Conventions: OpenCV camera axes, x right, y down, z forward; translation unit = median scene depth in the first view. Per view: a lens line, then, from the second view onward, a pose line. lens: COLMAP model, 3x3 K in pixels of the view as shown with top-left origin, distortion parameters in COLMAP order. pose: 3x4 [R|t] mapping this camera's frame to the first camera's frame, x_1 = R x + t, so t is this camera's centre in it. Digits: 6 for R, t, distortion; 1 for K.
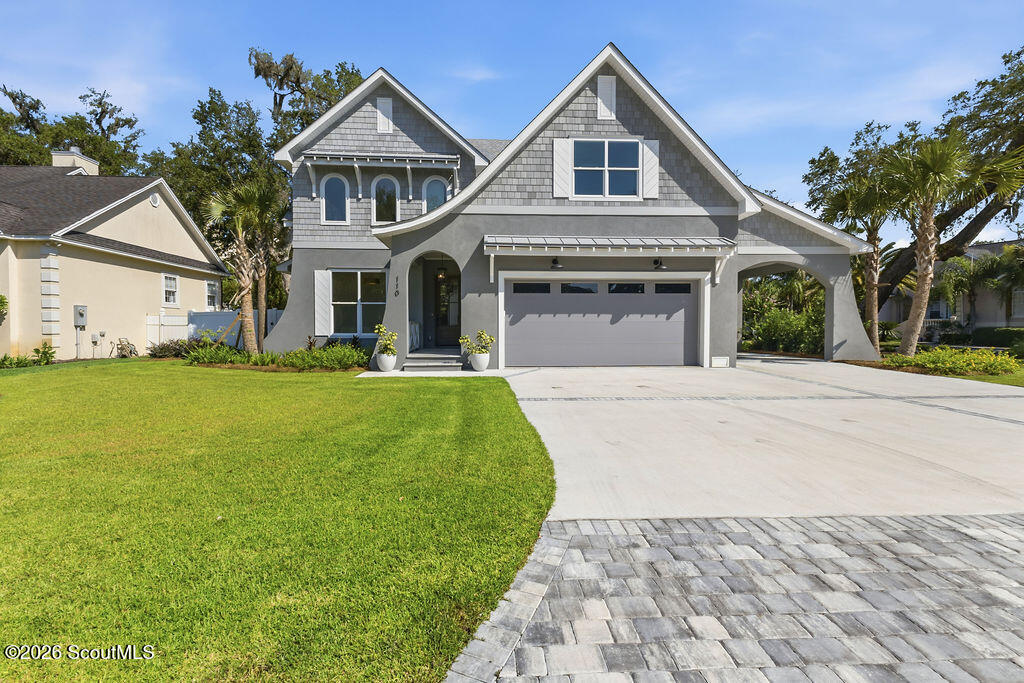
lens RADIAL K [[466.2, 0, 517.4], [0, 466.2, 340.2], [0, 0, 1]] dist [0.025988, 0.000048]
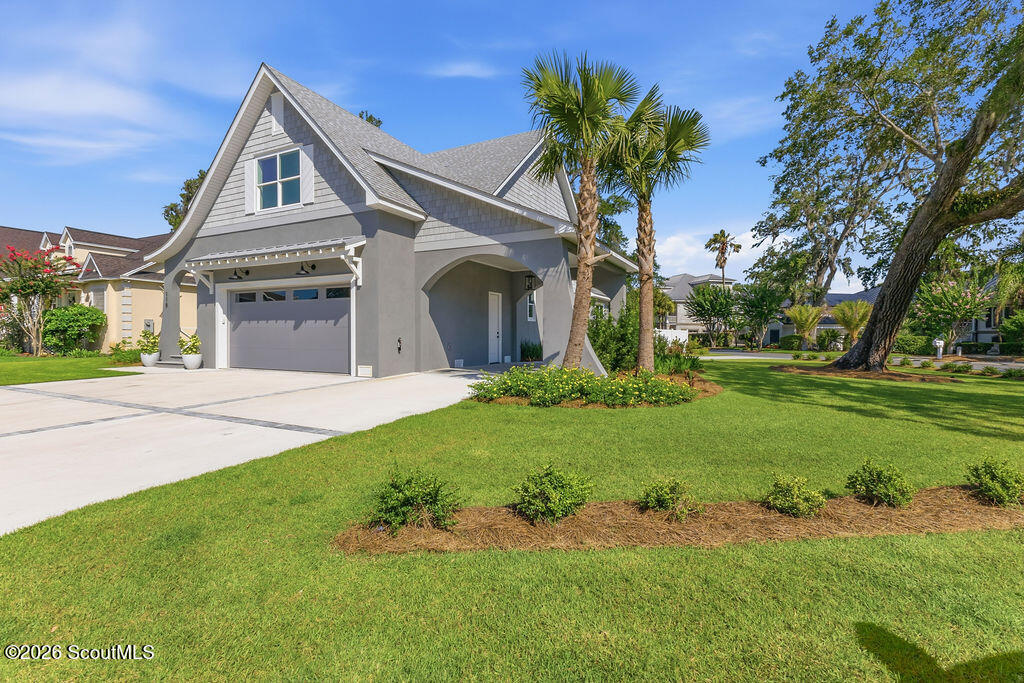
lens RADIAL K [[466.2, 0, 511.7], [0, 466.2, 340.6], [0, 0, 1]] dist [0.025988, 0.000048]
pose [[0.862742, 0.008991, -0.505565, 1.164188], [-0.019477, 0.999691, -0.015460, -0.004083], [0.505269, 0.023185, 0.862650, 0.364570]]
